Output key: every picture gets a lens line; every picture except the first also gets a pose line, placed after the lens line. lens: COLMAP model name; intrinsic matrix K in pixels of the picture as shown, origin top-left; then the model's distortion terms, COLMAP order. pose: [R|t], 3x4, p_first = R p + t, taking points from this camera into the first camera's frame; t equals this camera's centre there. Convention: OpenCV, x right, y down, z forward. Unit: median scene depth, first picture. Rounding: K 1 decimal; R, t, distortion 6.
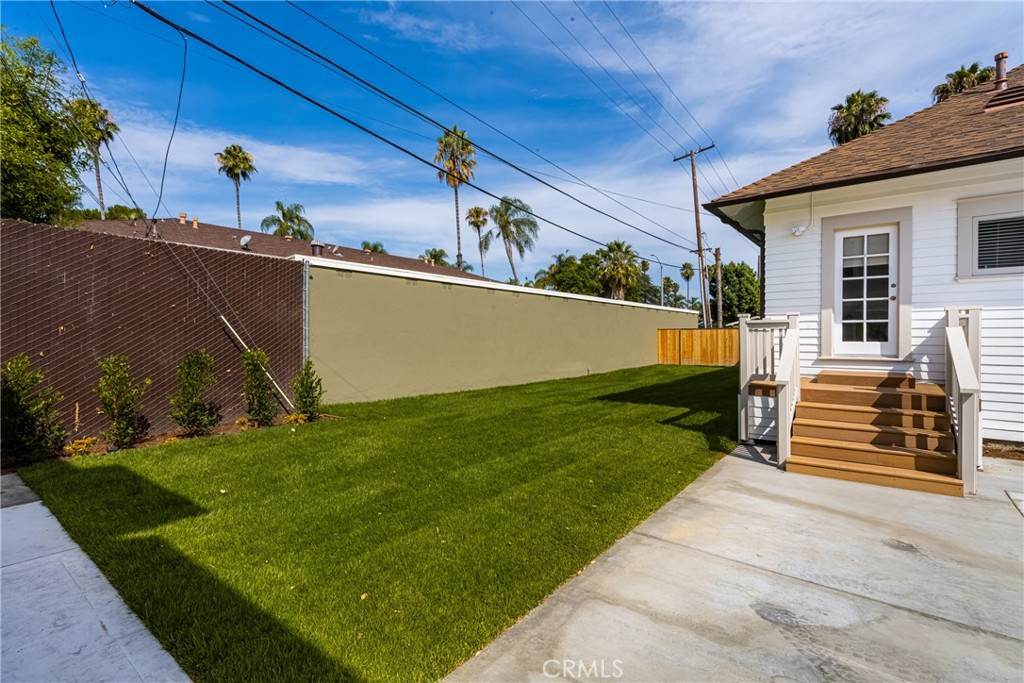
lens RADIAL K [[508.2, 0, 510.7], [0, 508.2, 341.3], [0, 0, 1]] dist [-0.011388, -0.000555]
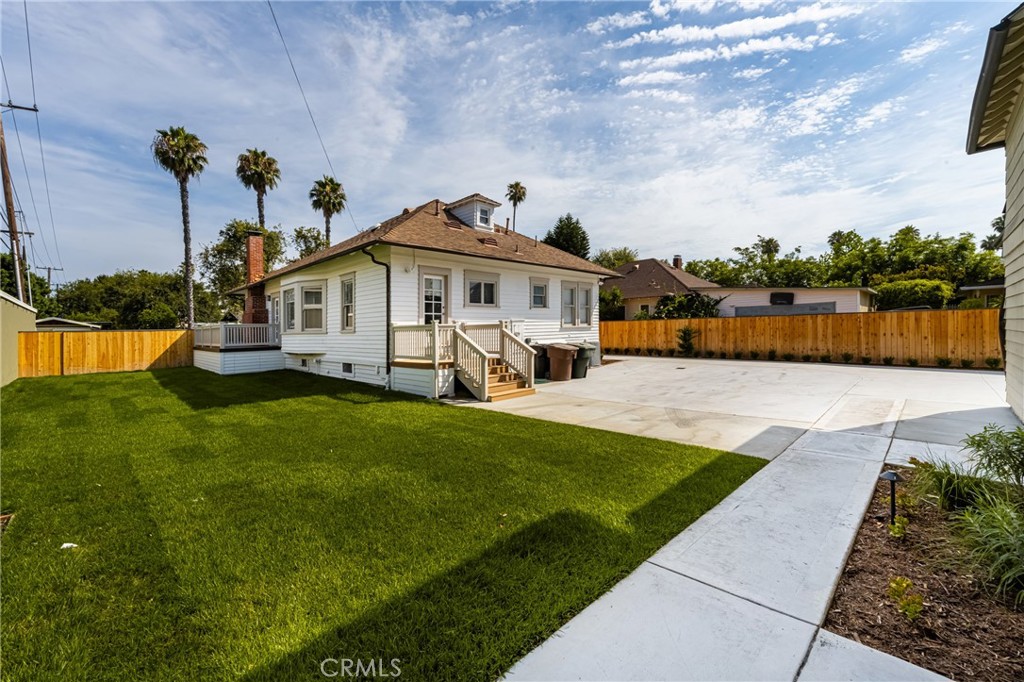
lens RADIAL K [[431.0, 0, 510.0], [0, 431.0, 334.2], [0, 0, 1]] dist [0.009356, 0.000011]
pose [[0.083164, -0.002590, 0.996532, -0.846674], [0.025891, 0.999665, 0.000437, -0.002673], [-0.996199, 0.025765, 0.083203, 0.598221]]
